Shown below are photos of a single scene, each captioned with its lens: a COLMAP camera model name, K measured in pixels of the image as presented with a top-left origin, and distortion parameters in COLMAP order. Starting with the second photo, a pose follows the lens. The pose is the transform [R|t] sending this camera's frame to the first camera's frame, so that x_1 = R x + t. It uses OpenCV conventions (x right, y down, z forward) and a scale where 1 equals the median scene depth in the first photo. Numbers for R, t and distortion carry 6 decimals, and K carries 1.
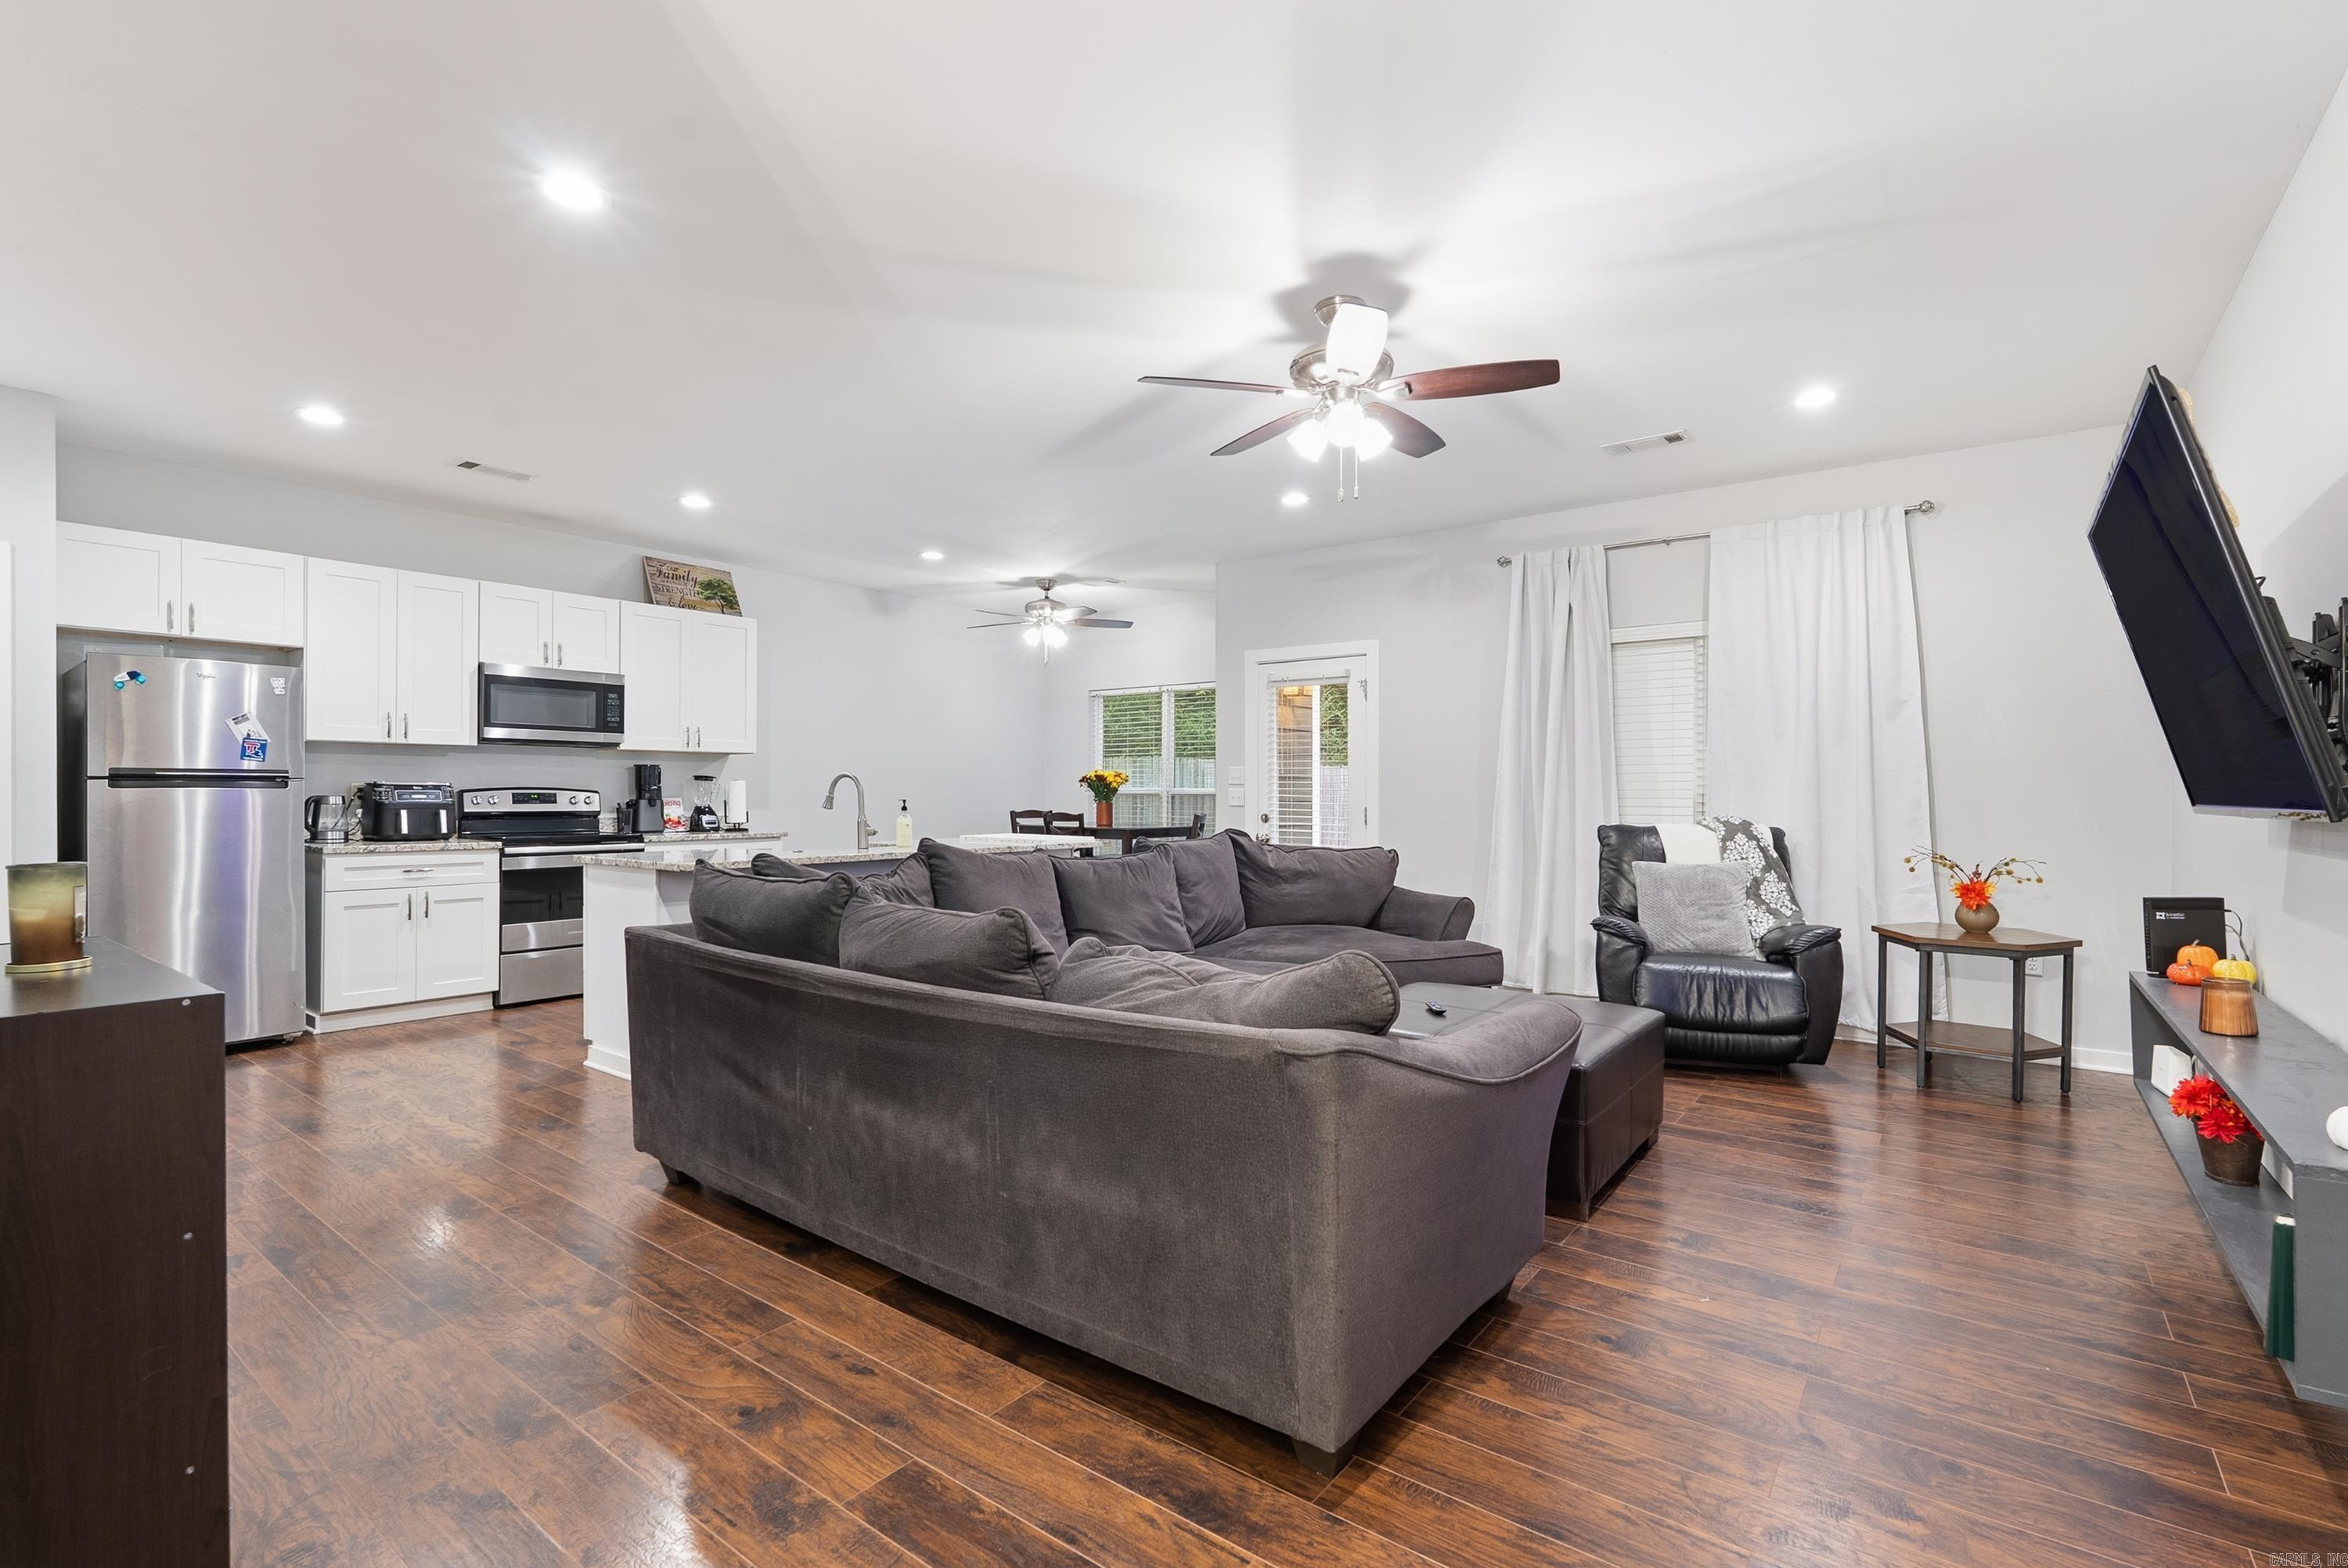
lens RADIAL K [[1034.9, 0, 1171.6], [0, 1034.9, 789.8], [0, 0, 1]] dist [-0.010018, -0.000207]
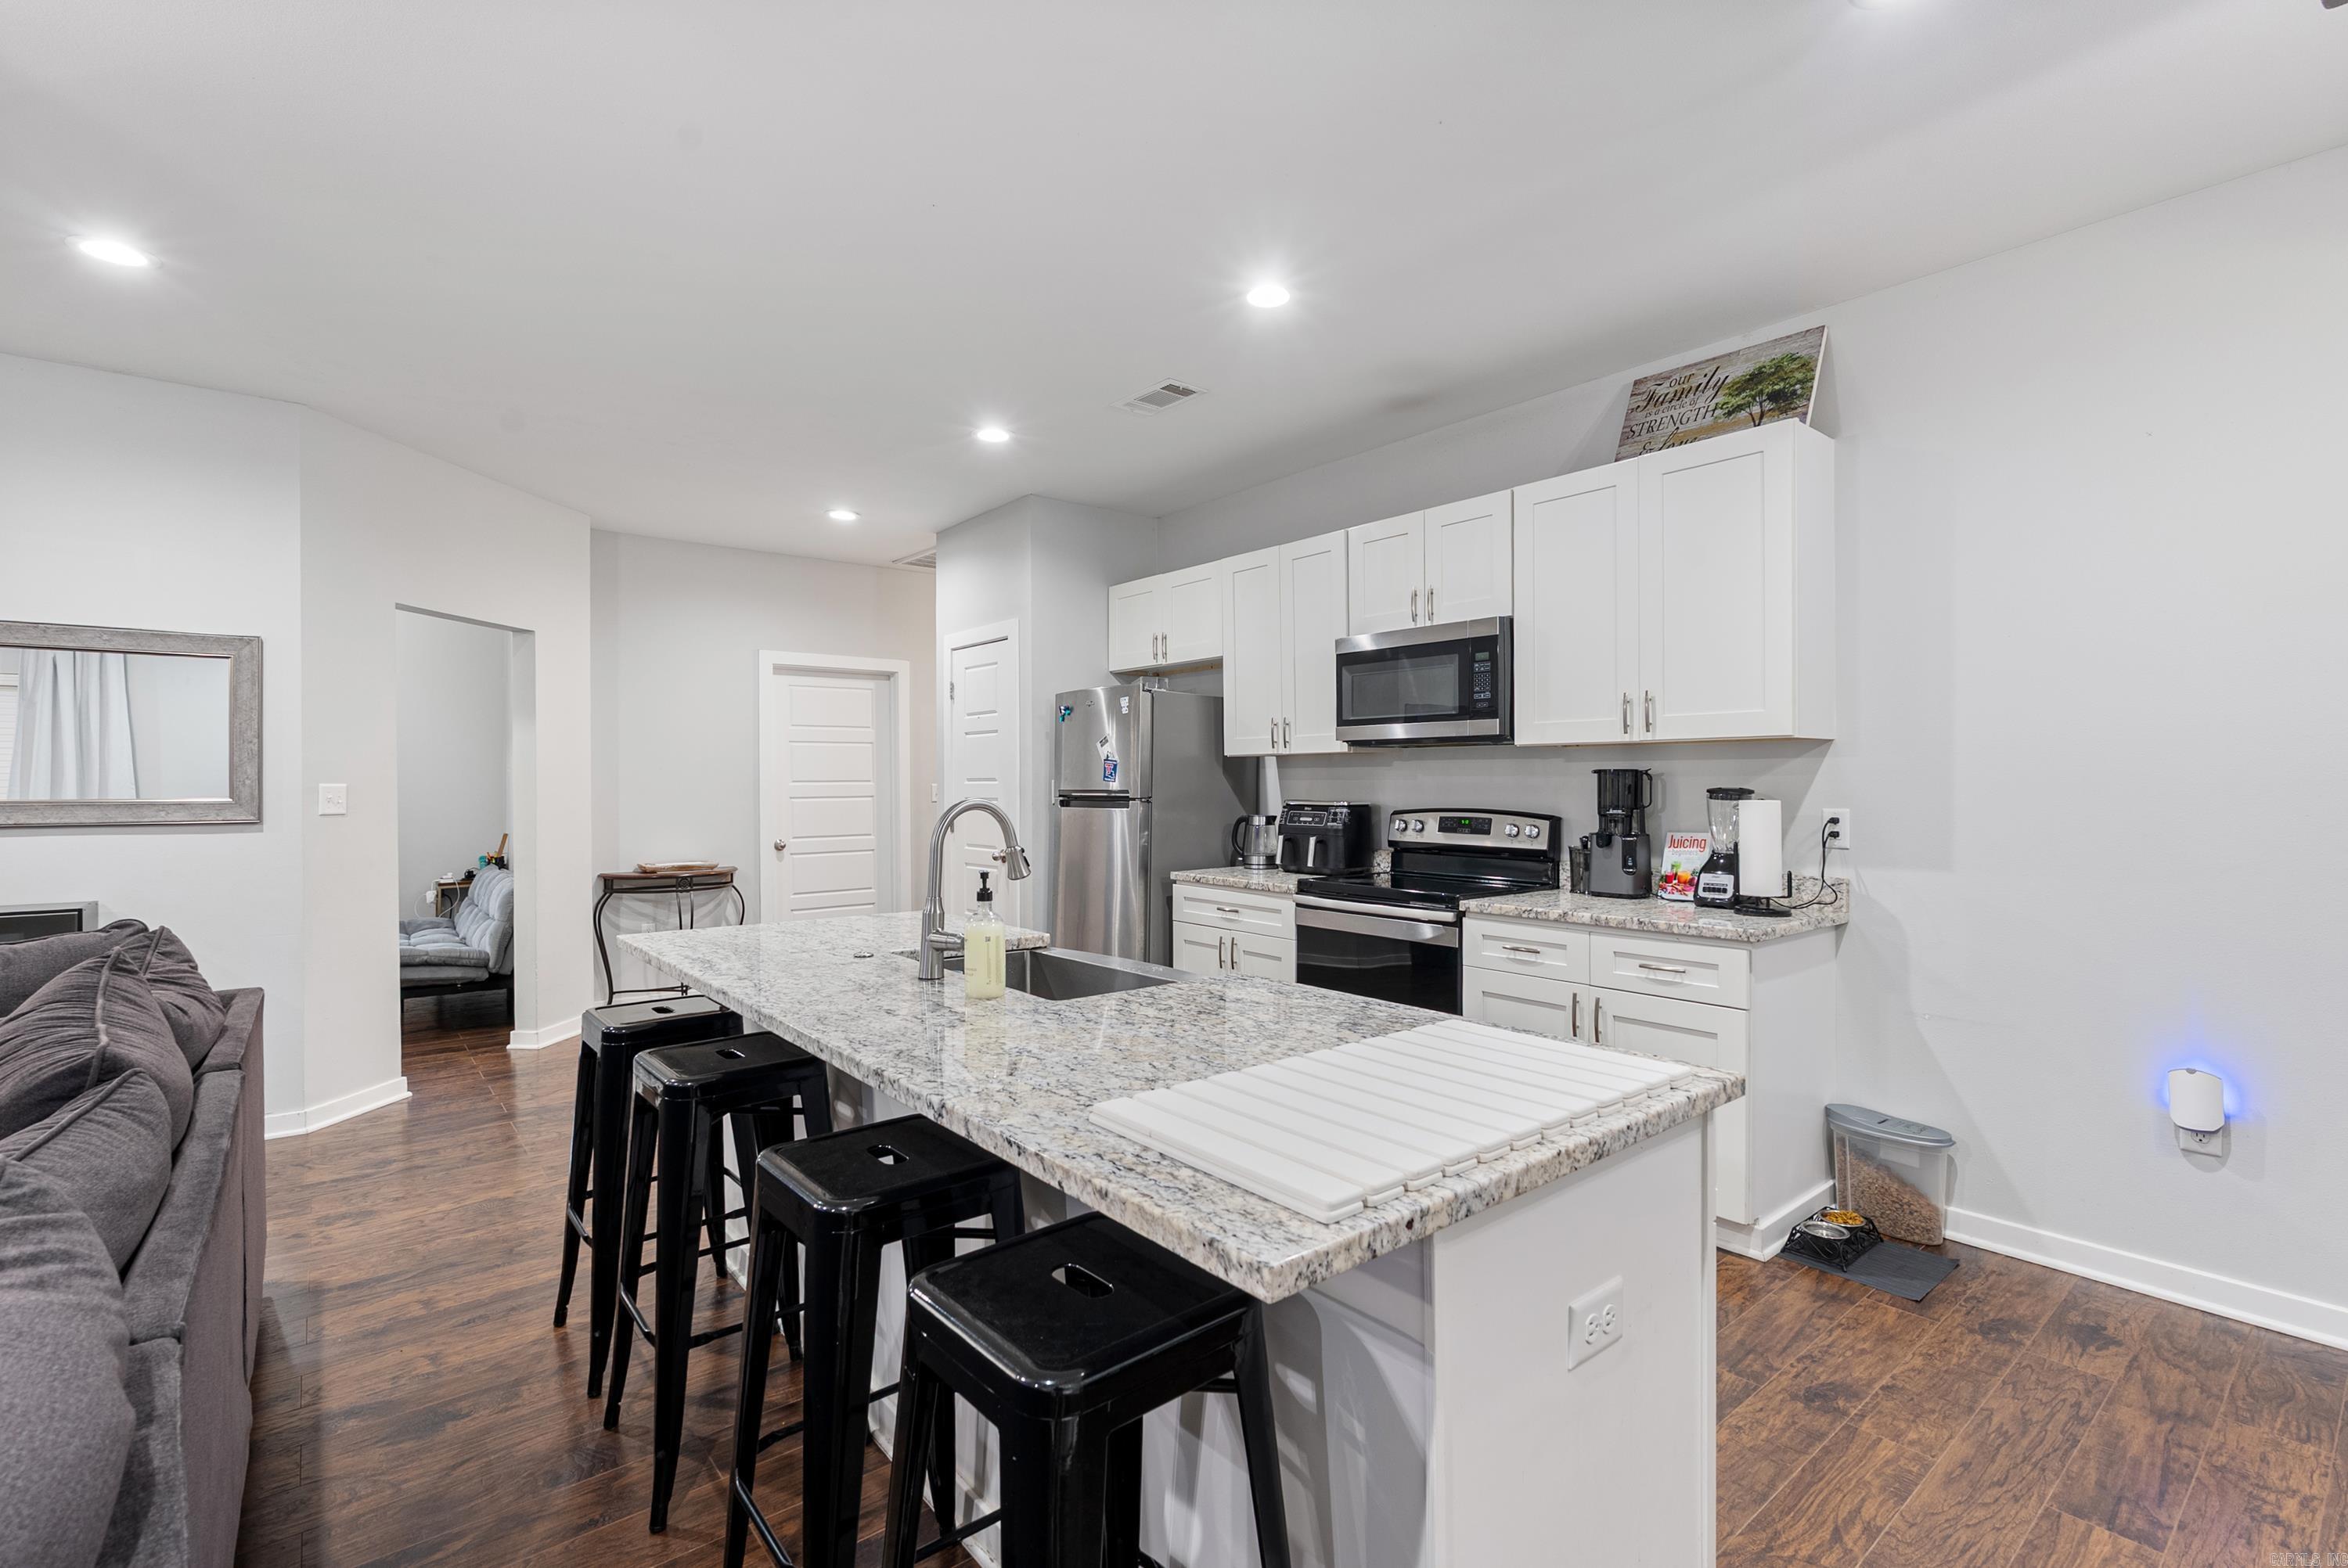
lens RADIAL K [[1062.2, 0, 1174.0], [0, 1062.2, 784.0], [0, 0, 1]] dist [0.001043, 0.000214]
pose [[-0.219730, -0.000143, -0.975561, 0.090193], [0.004278, 0.999990, -0.001110, -0.018577], [0.975551, -0.004418, -0.219727, 0.978870]]
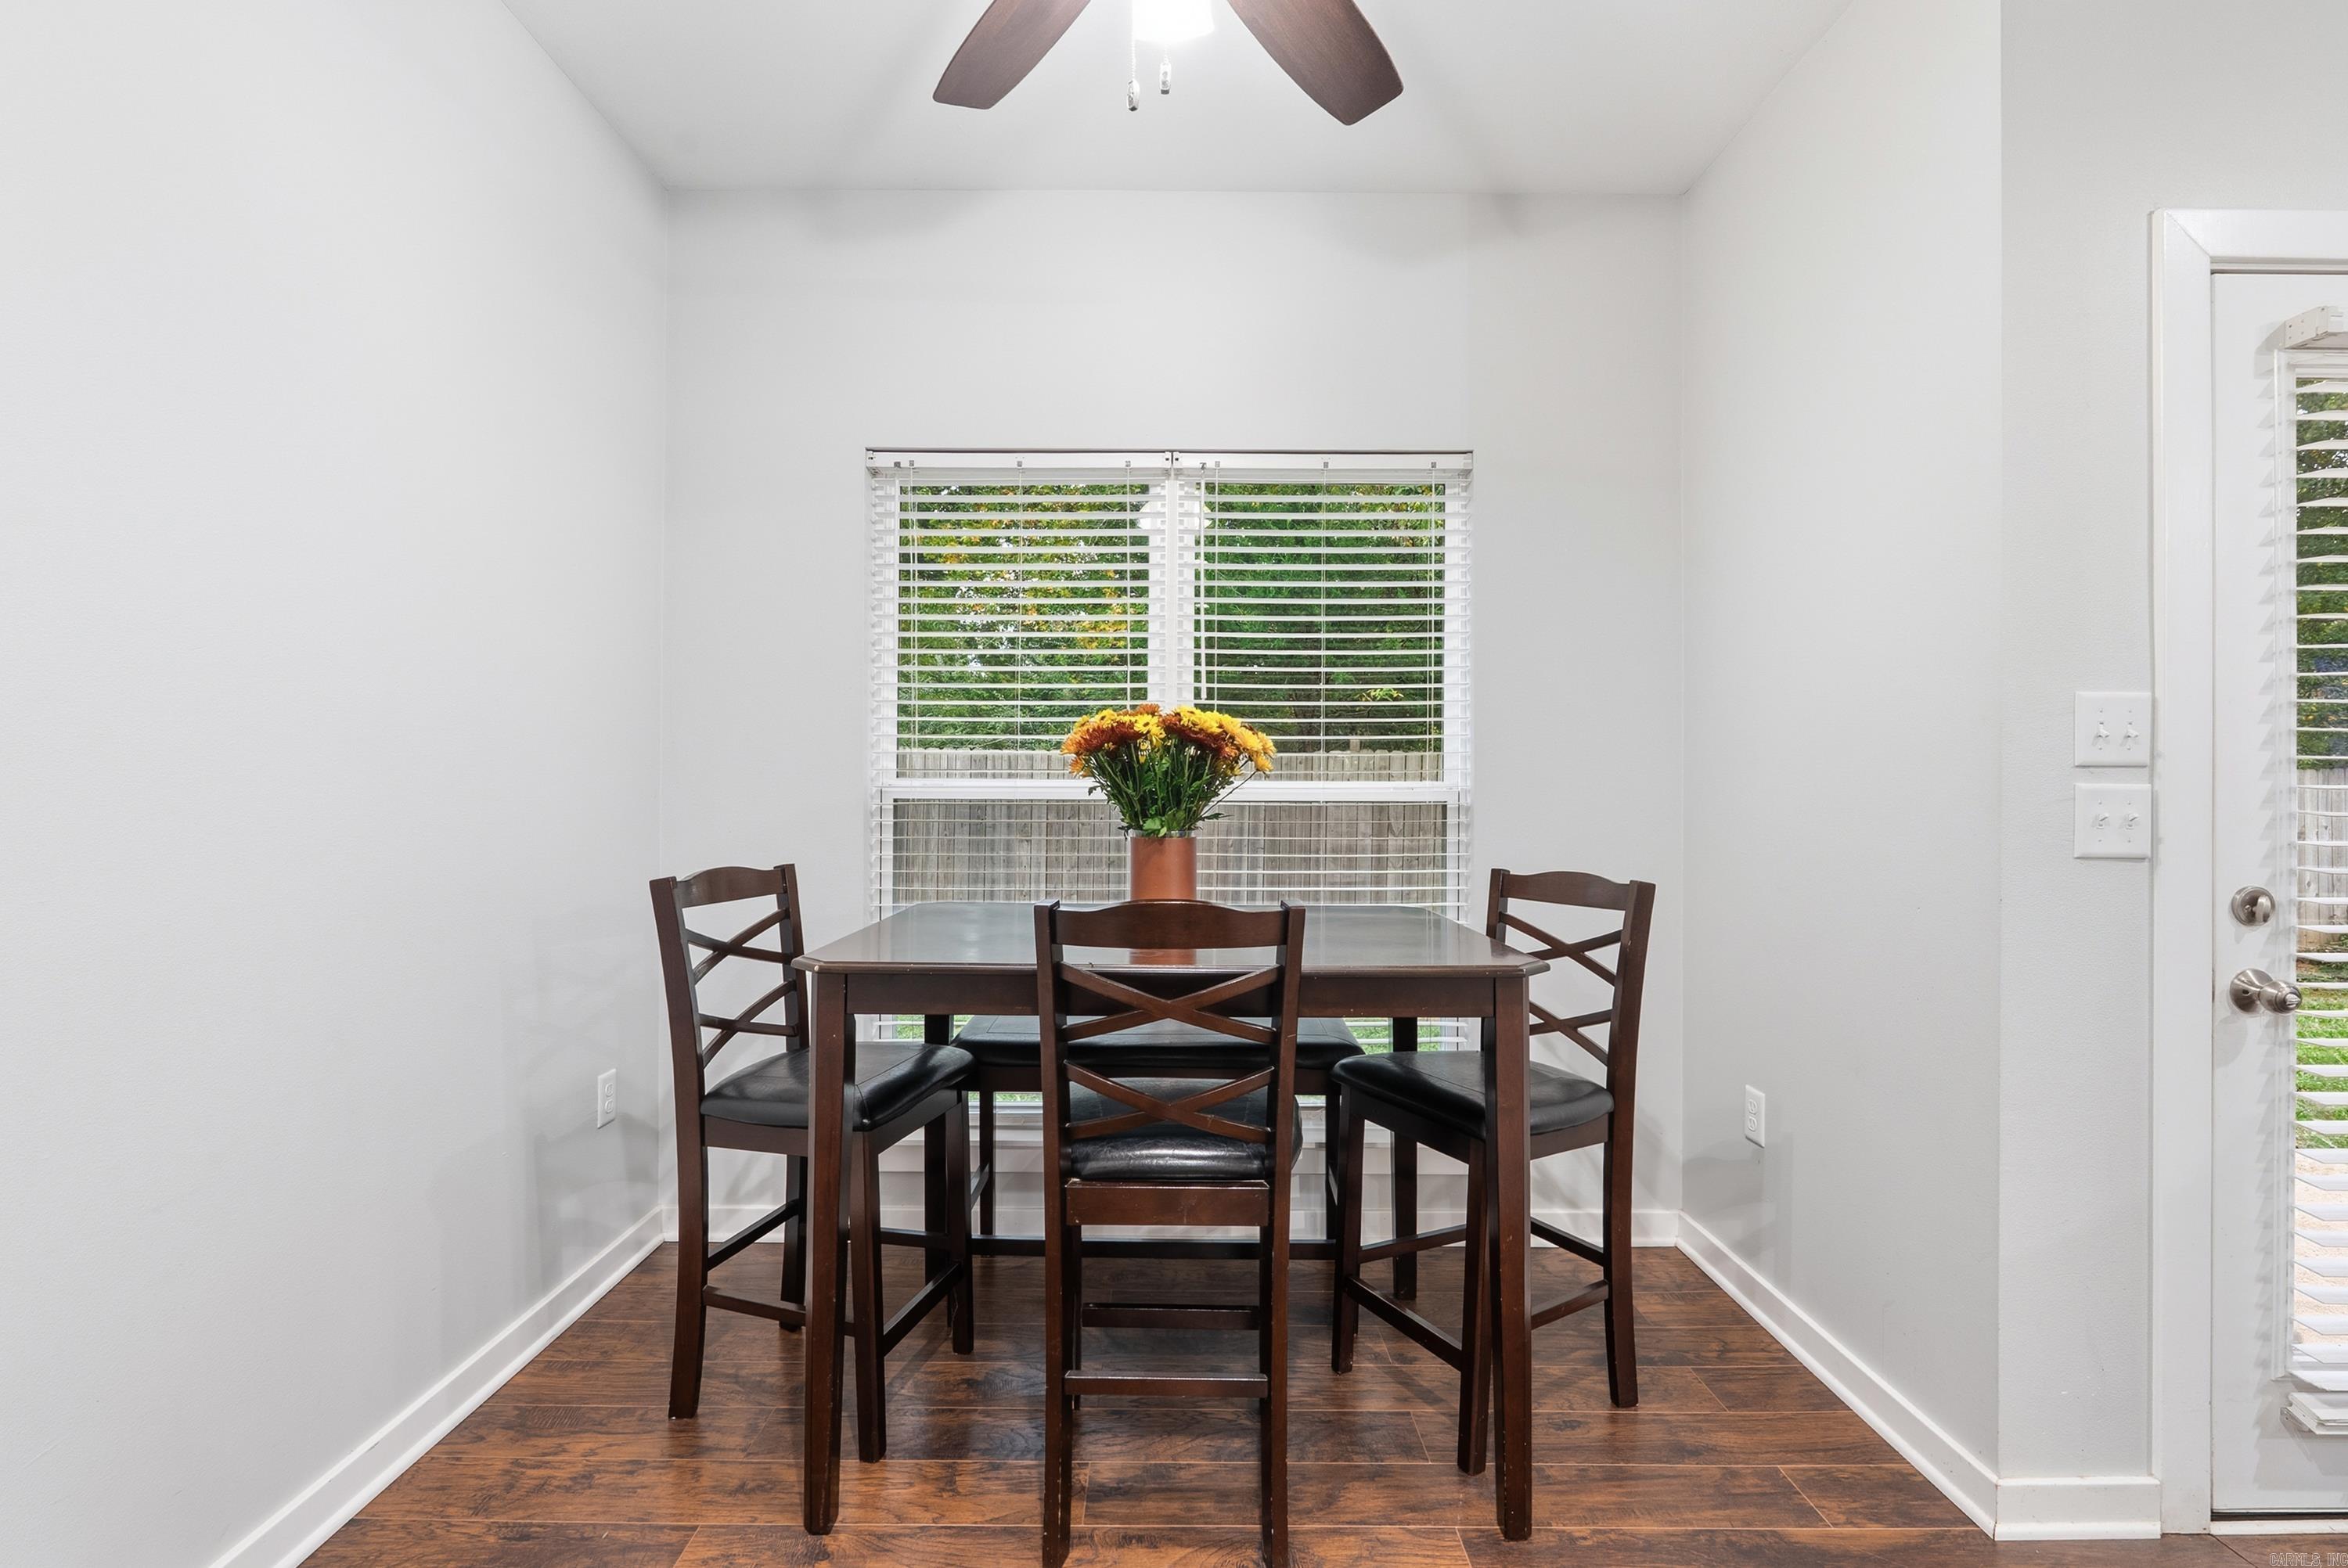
lens RADIAL K [[1034.9, 0, 1171.6], [0, 1034.9, 789.8], [0, 0, 1]] dist [-0.010018, -0.000207]
pose [[0.801729, 0.001604, 0.597686, -0.293465], [-0.003289, 0.999993, 0.001728, 0.000213], [-0.597679, -0.003351, 0.801728, 1.106595]]
